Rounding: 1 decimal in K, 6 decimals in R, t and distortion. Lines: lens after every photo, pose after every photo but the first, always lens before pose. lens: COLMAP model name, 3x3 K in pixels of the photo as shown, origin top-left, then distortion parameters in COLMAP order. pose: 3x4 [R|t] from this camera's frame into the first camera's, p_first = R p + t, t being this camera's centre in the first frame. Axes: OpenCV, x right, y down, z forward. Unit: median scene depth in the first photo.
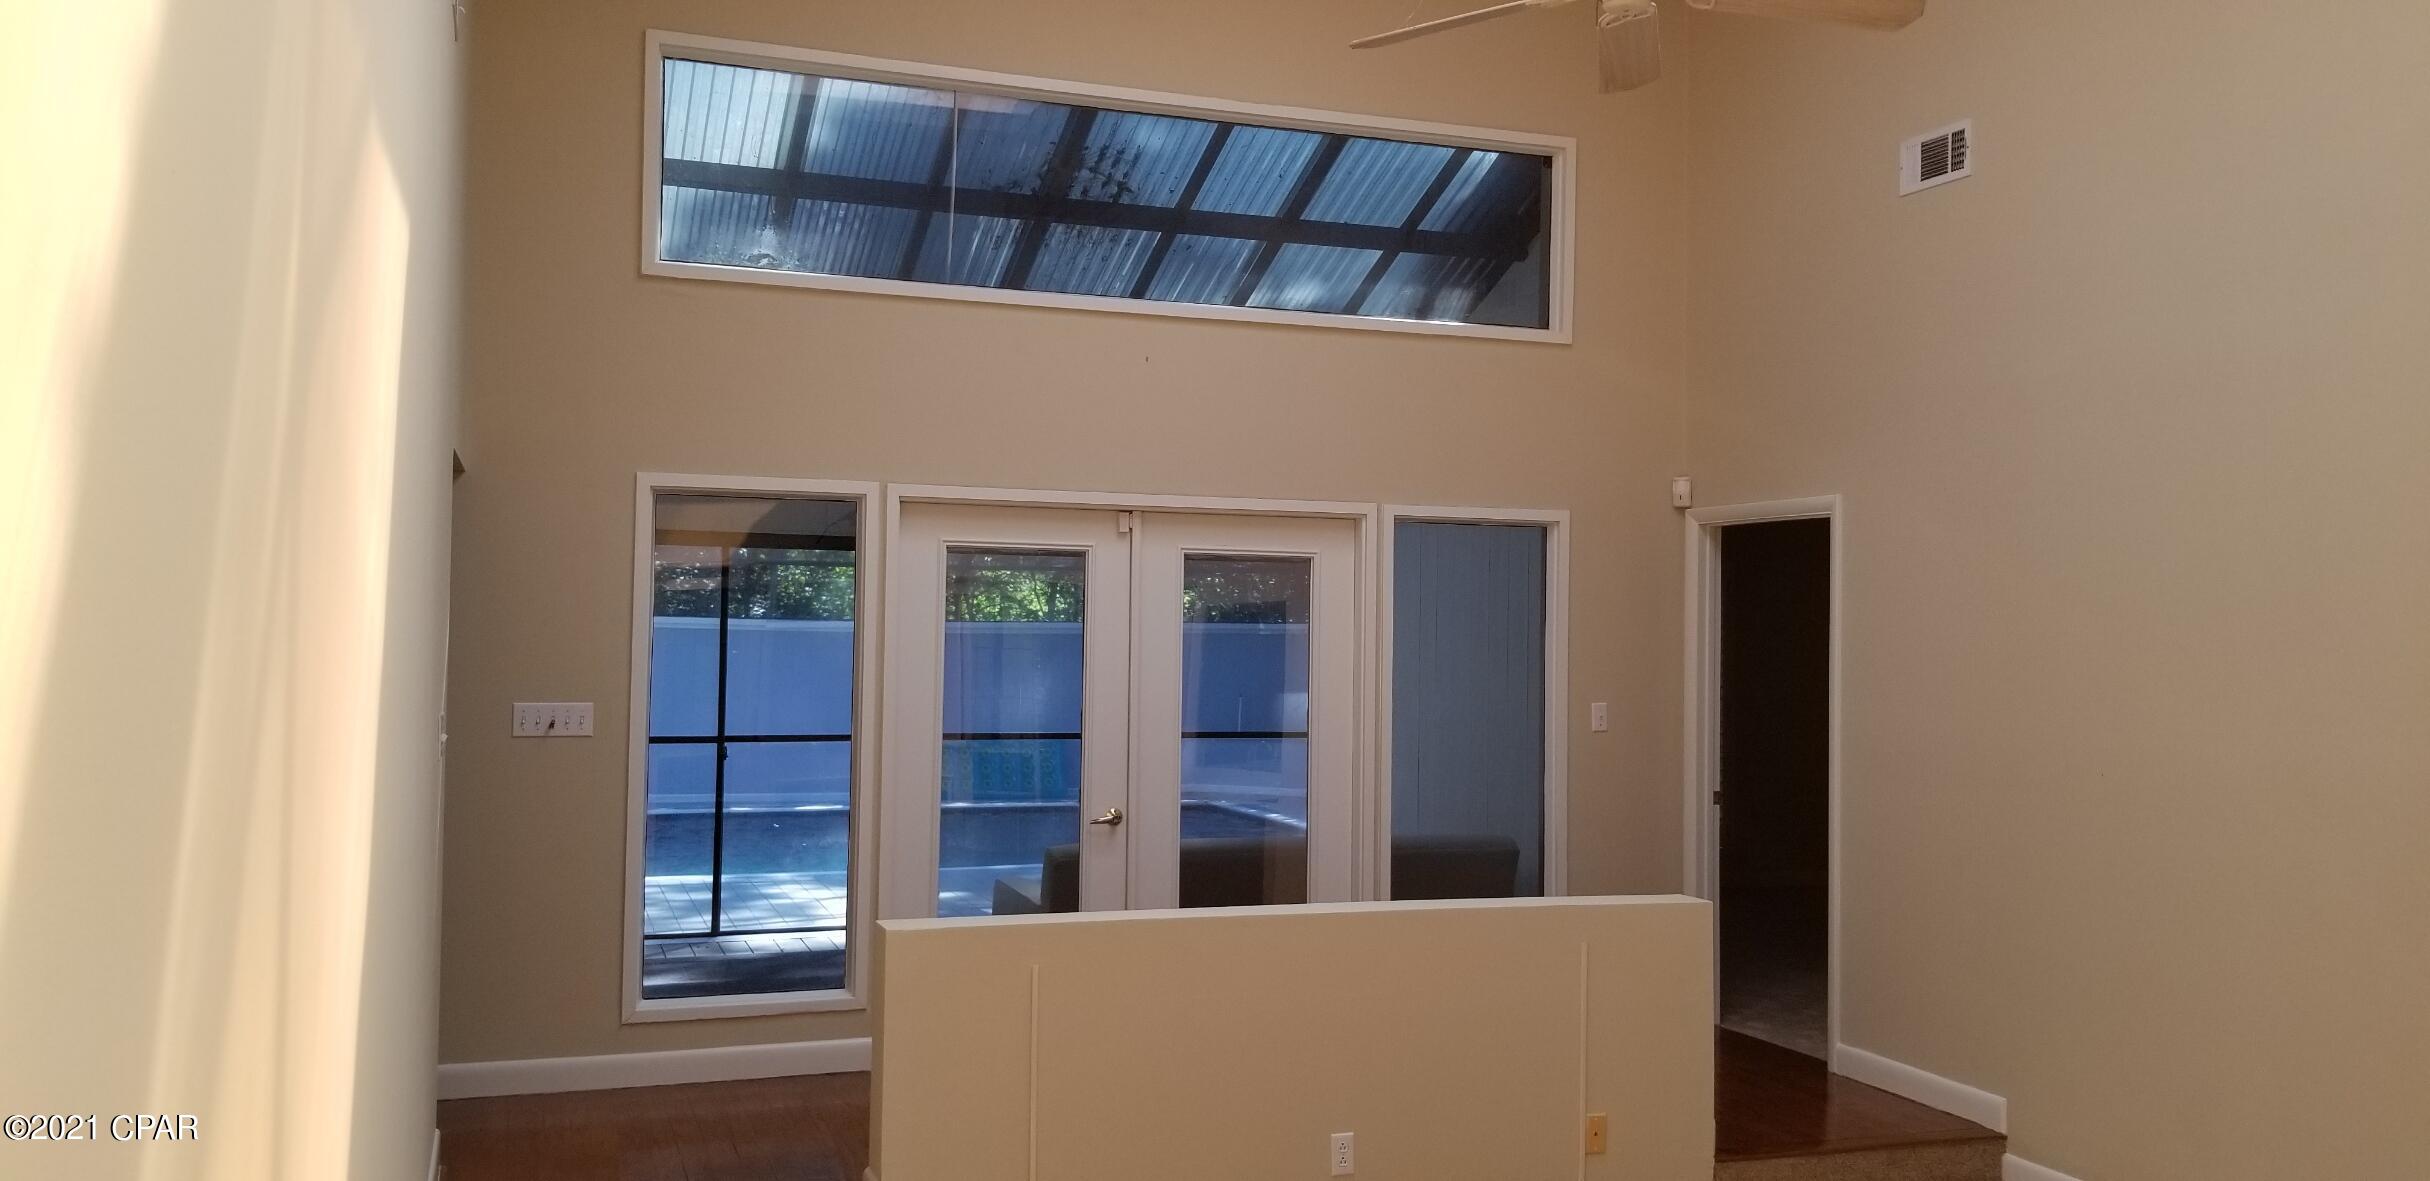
lens RADIAL K [[1882.4, 0, 1215.0], [0, 1882.4, 590.5], [0, 0, 1]] dist [0.007709, 0.000947]
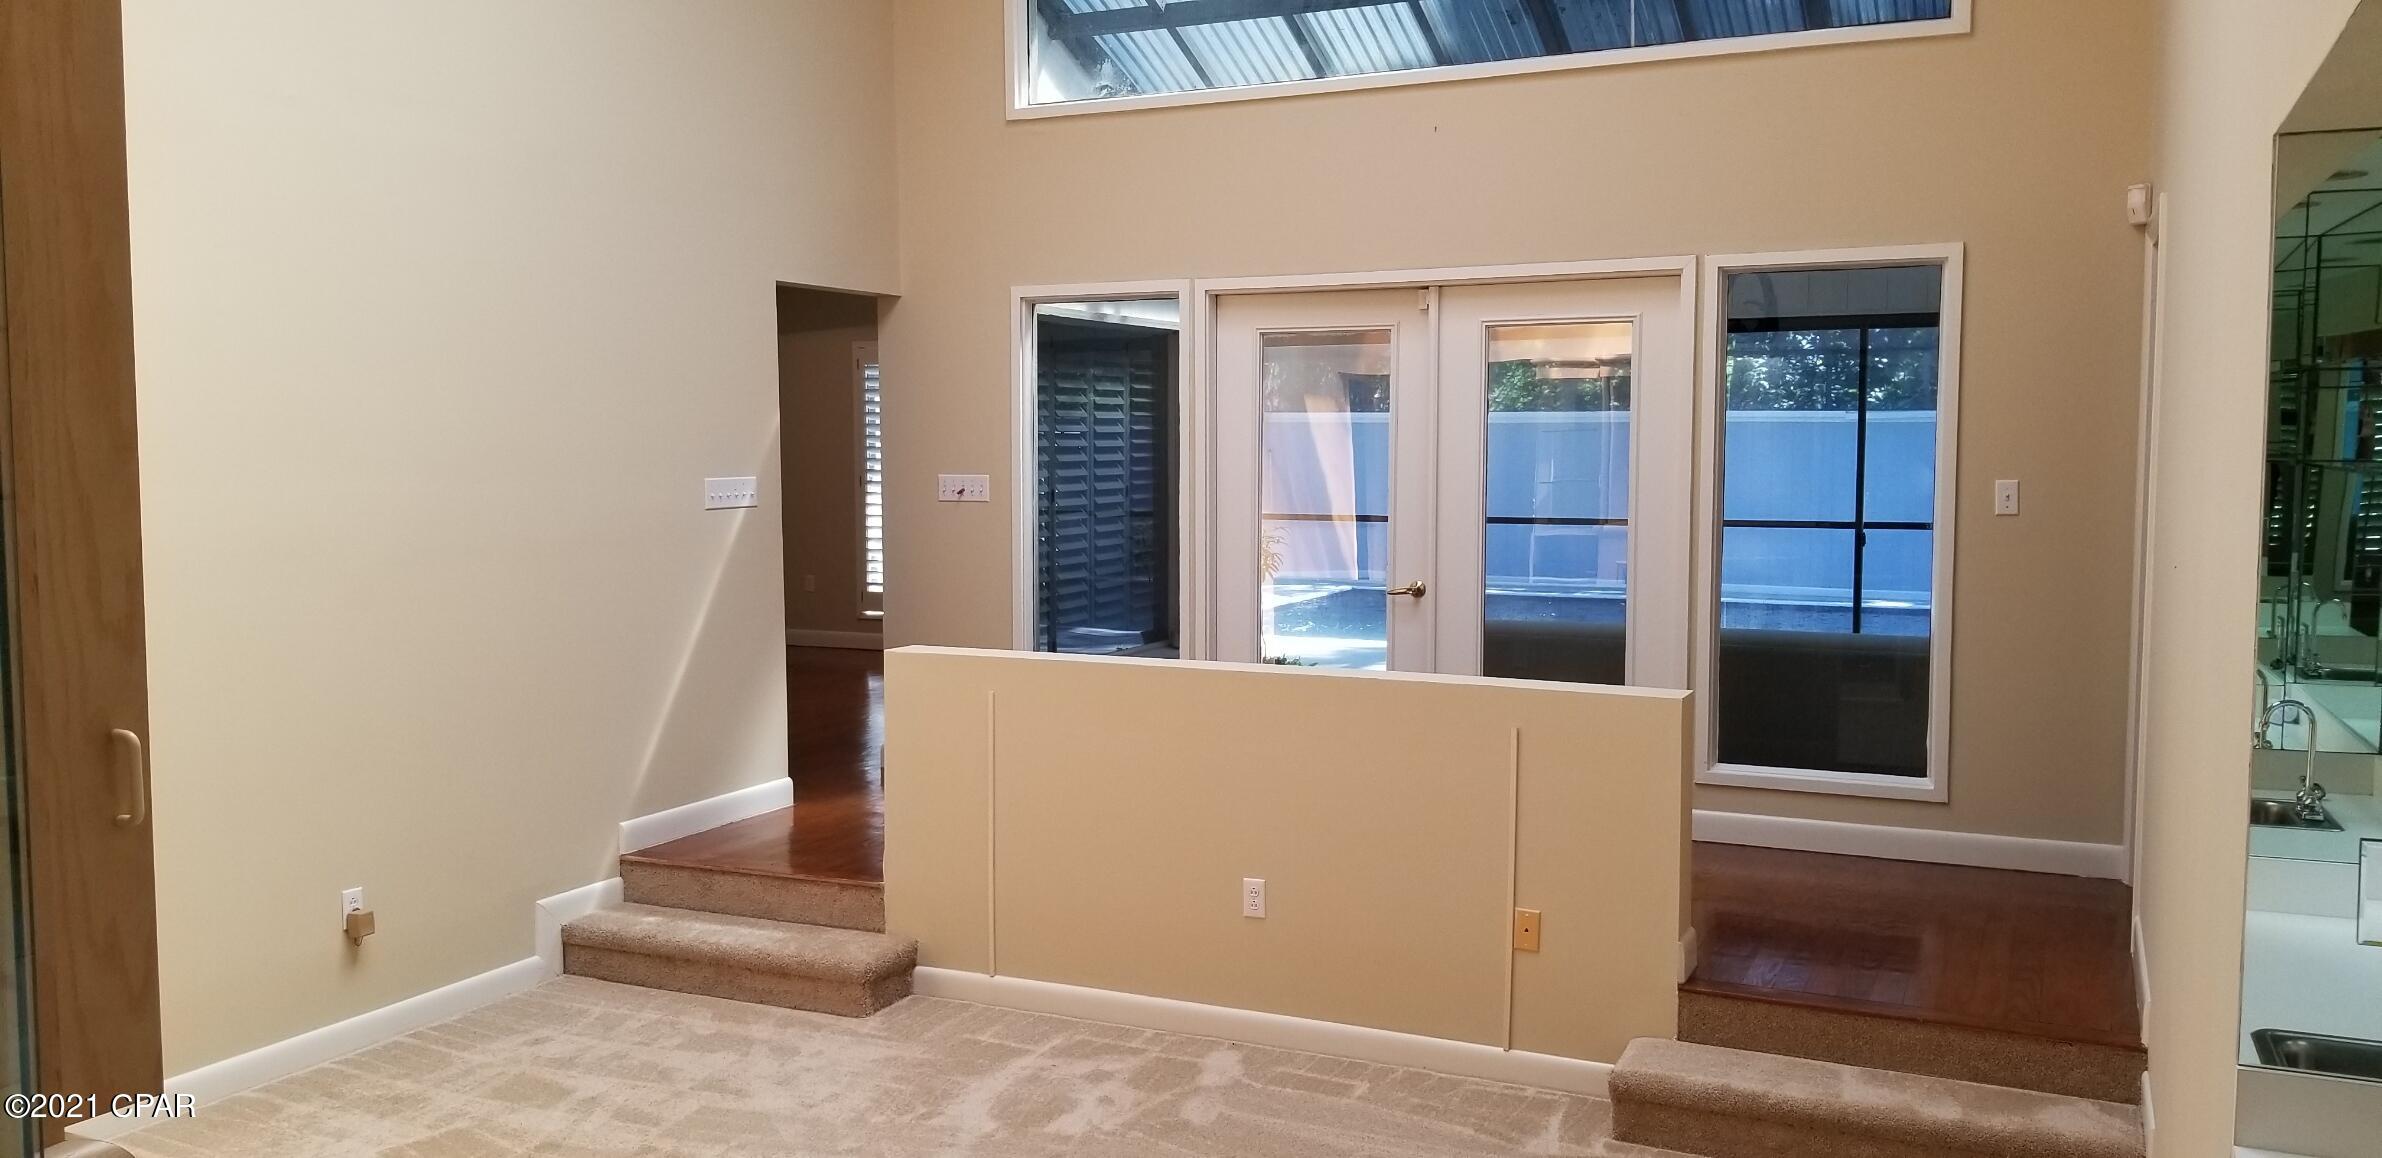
lens RADIAL K [[1869.2, 0, 1153.7], [0, 1869.2, 610.8], [0, 0, 1]] dist [0.008273, -0.004782]
pose [[0.693413, 0.051616, -0.718690, 0.535683], [0.033716, 0.994014, 0.103919, 0.019787], [0.719751, -0.096290, 0.687522, 0.177400]]
